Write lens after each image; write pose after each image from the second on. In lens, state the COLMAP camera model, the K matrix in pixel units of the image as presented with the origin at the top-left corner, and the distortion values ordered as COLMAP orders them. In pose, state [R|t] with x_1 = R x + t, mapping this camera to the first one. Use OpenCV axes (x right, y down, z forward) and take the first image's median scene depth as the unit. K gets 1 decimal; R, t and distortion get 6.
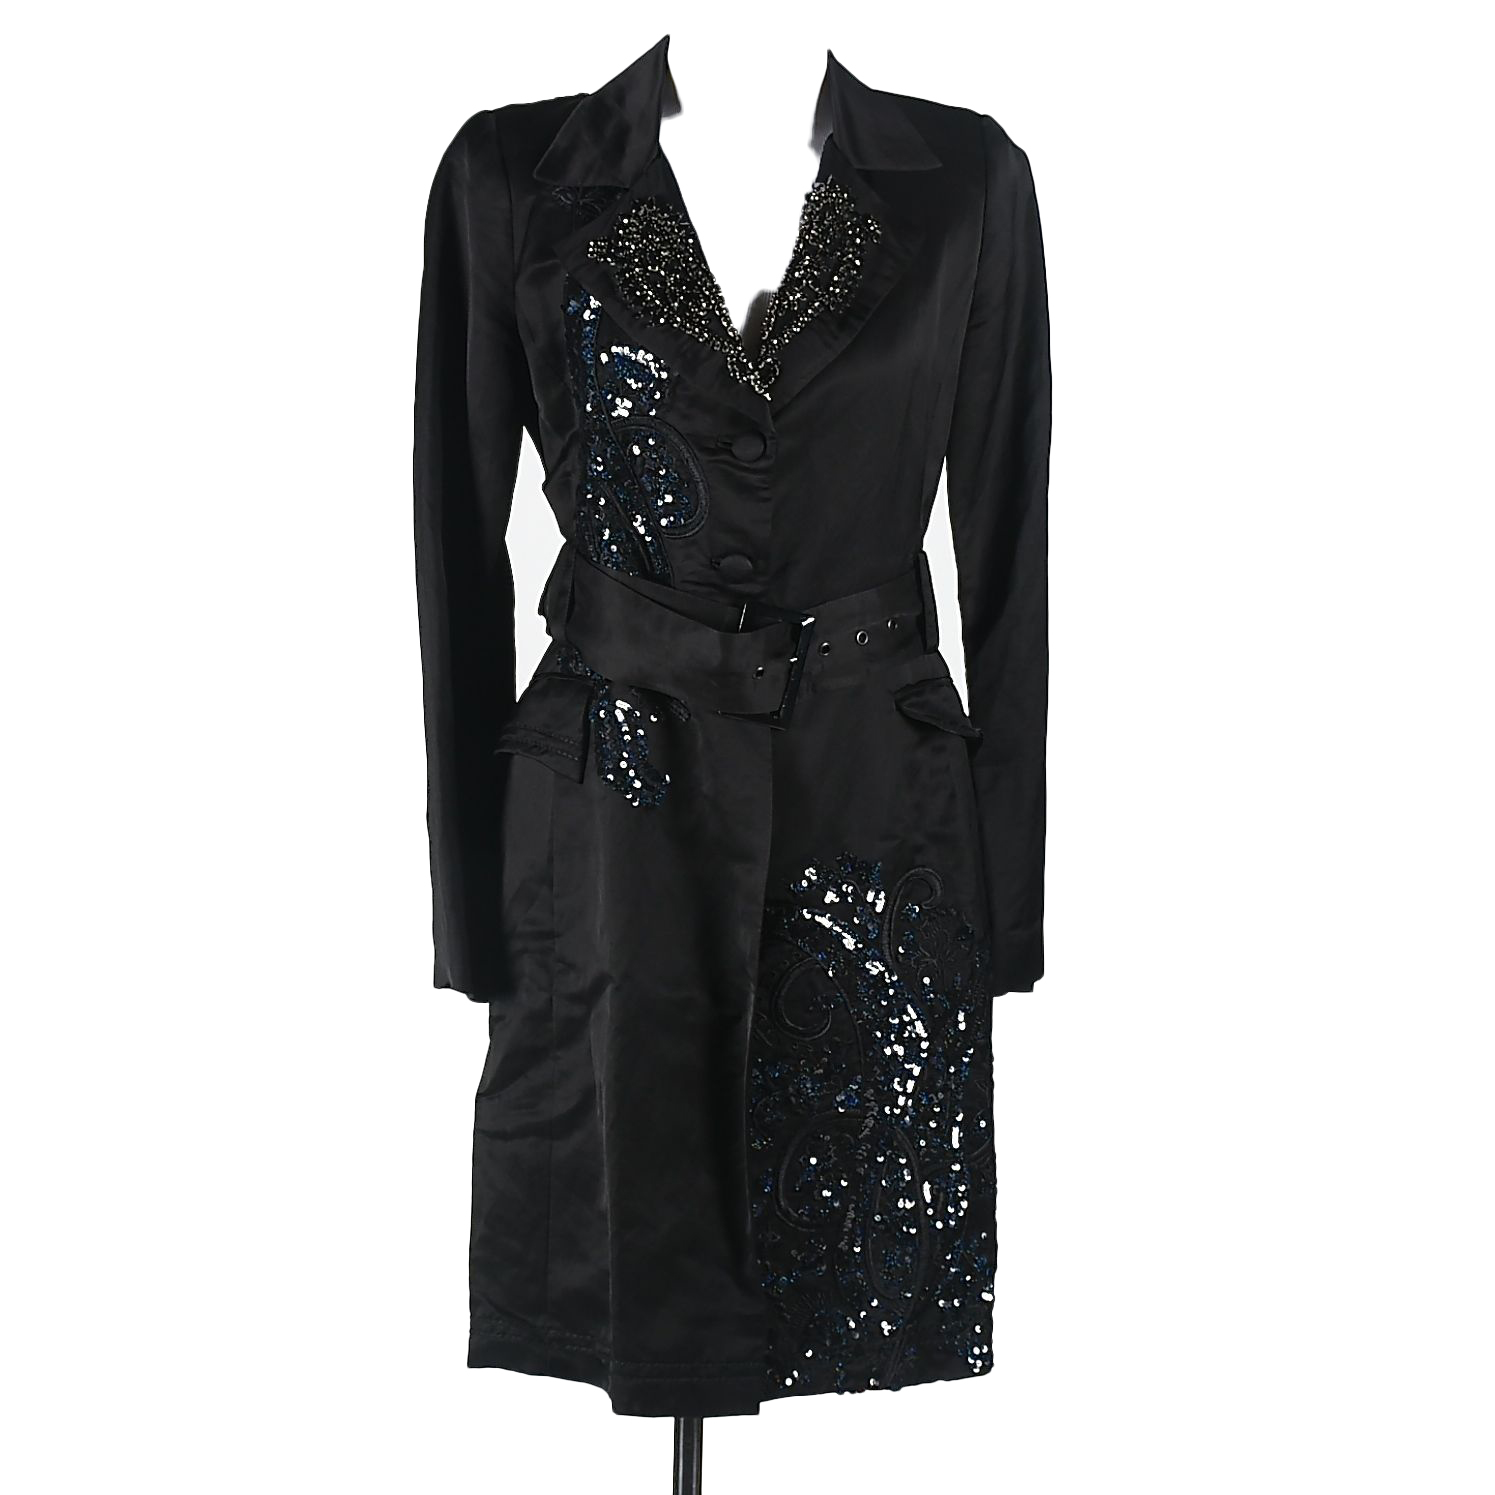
lens RADIAL K [[4093.9, 0, 747.5], [0, 4093.9, 747.5], [0, 0, 1]] dist [-0.070093, -0.819225]
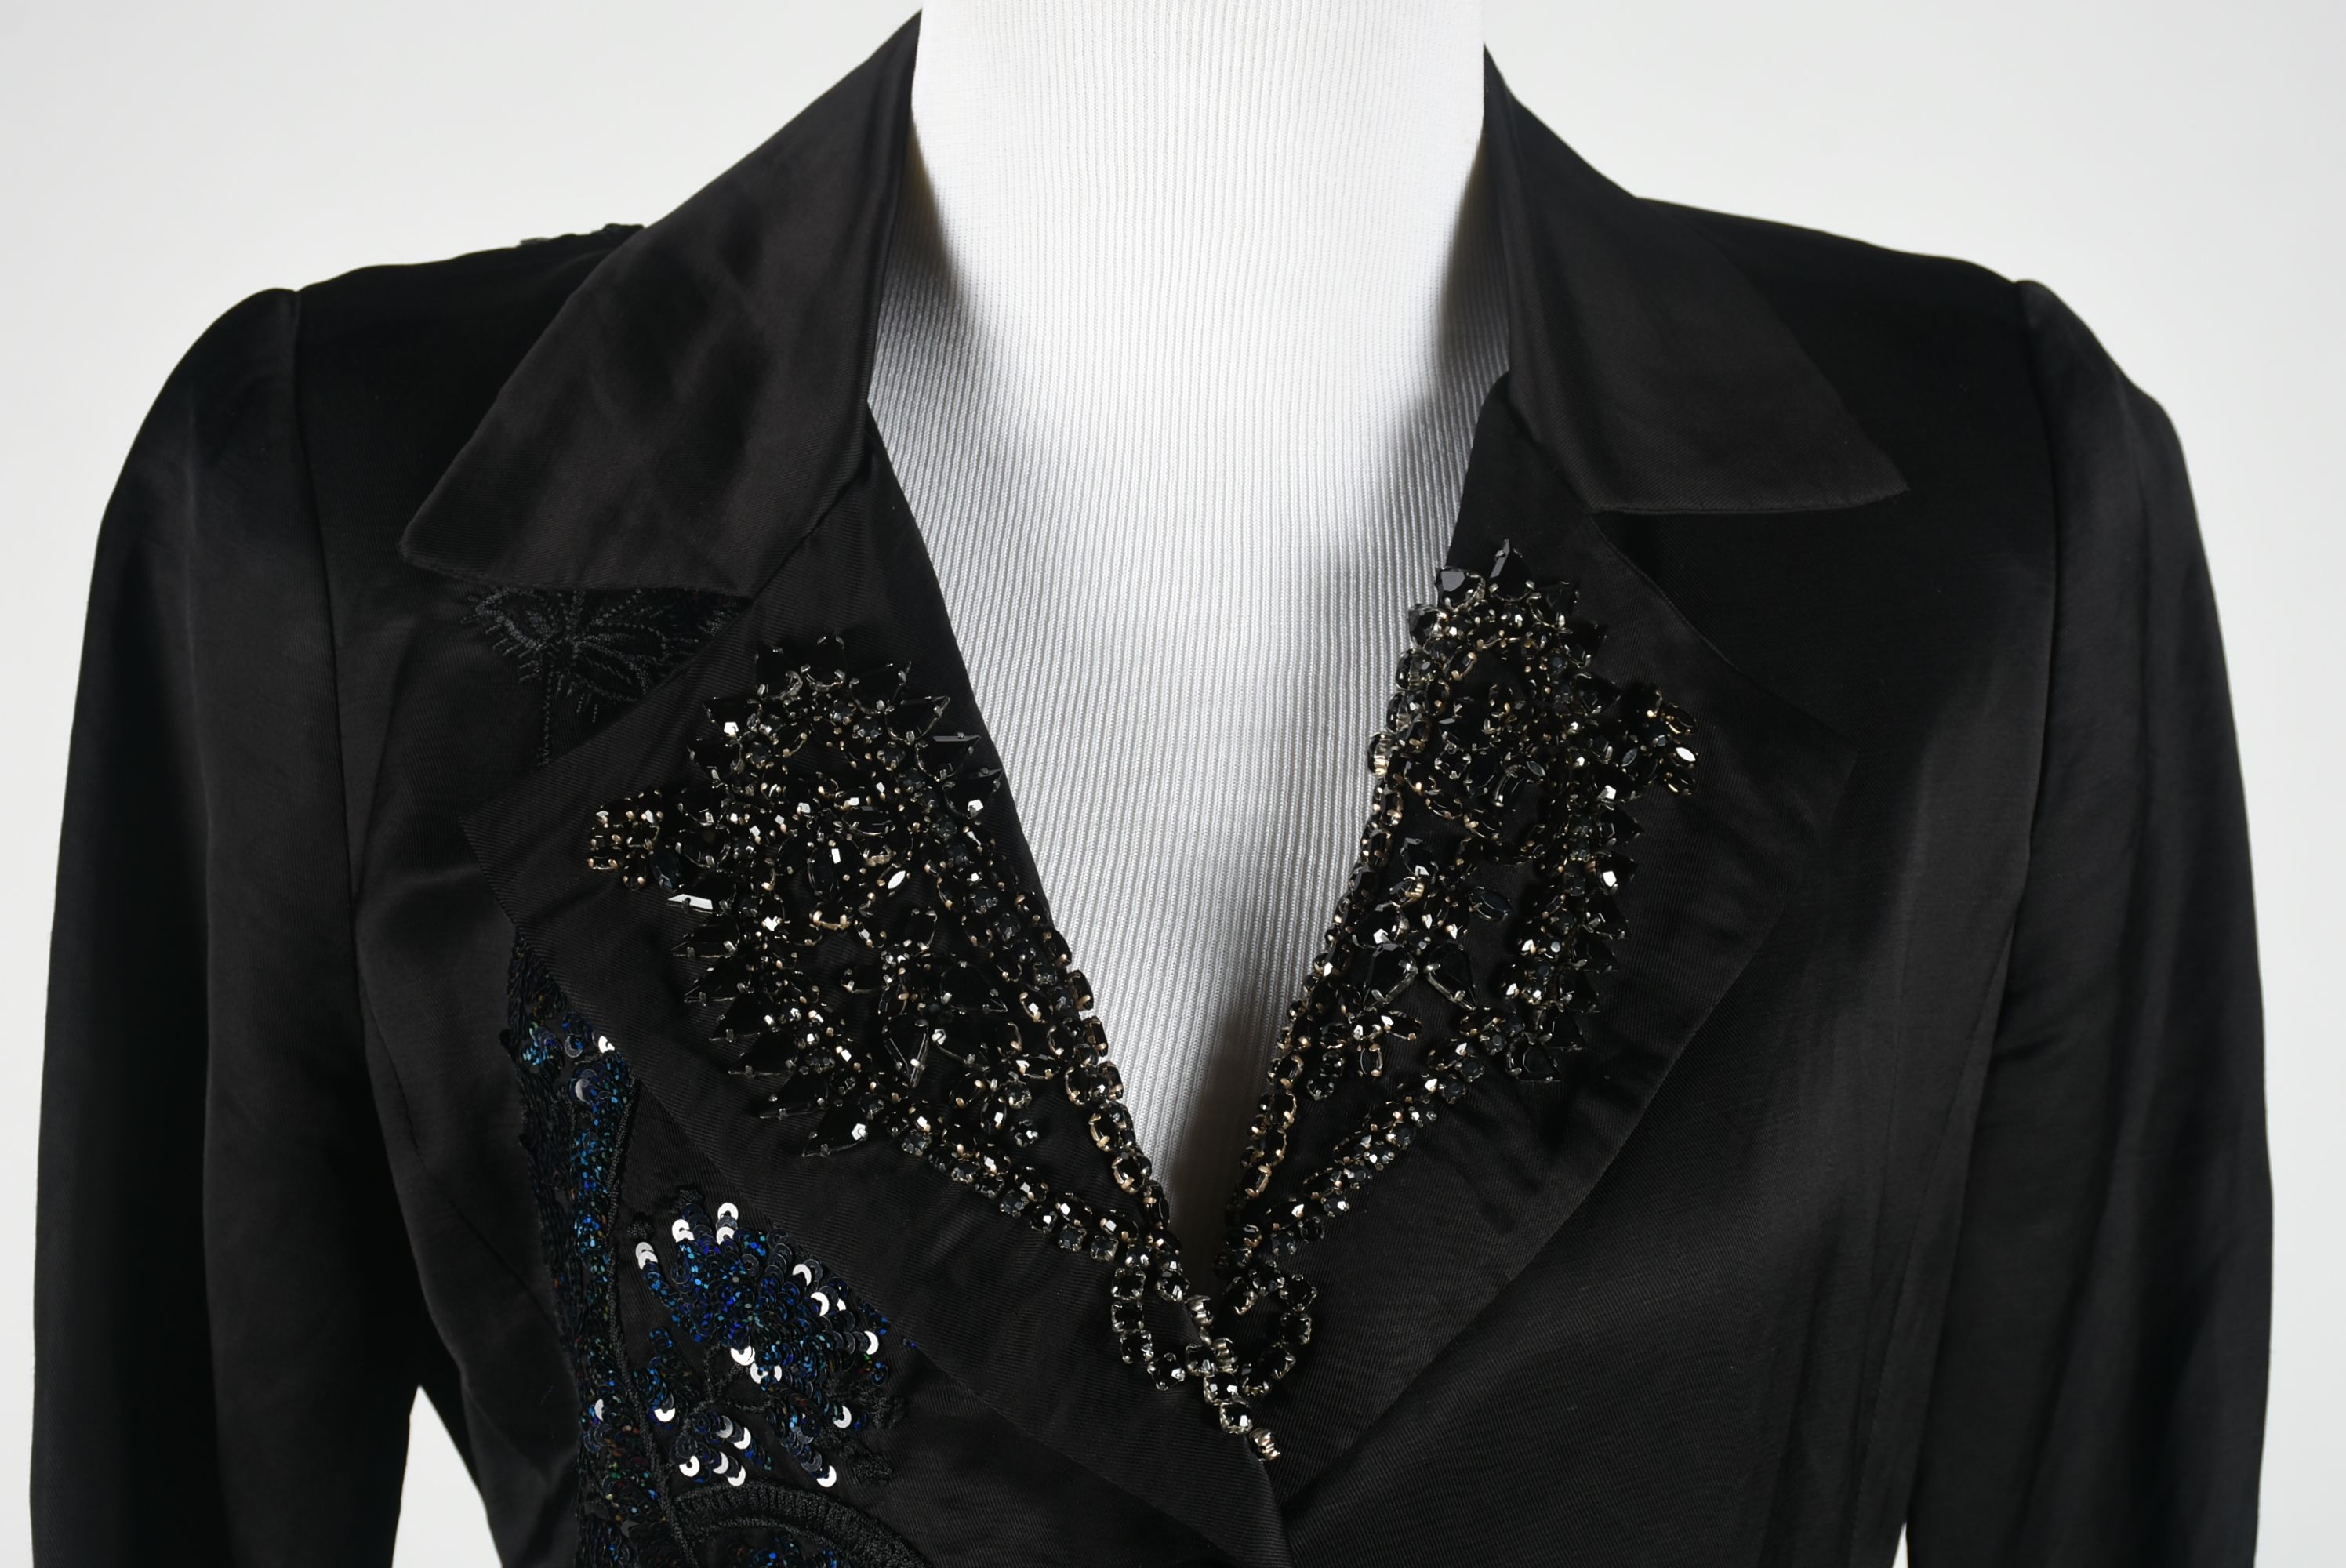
lens RADIAL K [[5250.2, 0, 1173.0], [0, 5250.2, 784.0], [0, 0, 1]] dist [-0.105629, 0.203871]
pose [[0.999663, -0.004346, -0.025597, 0.007459], [0.003900, 0.999841, -0.017417, -0.119406], [0.025669, 0.017312, 0.999521, 0.662631]]
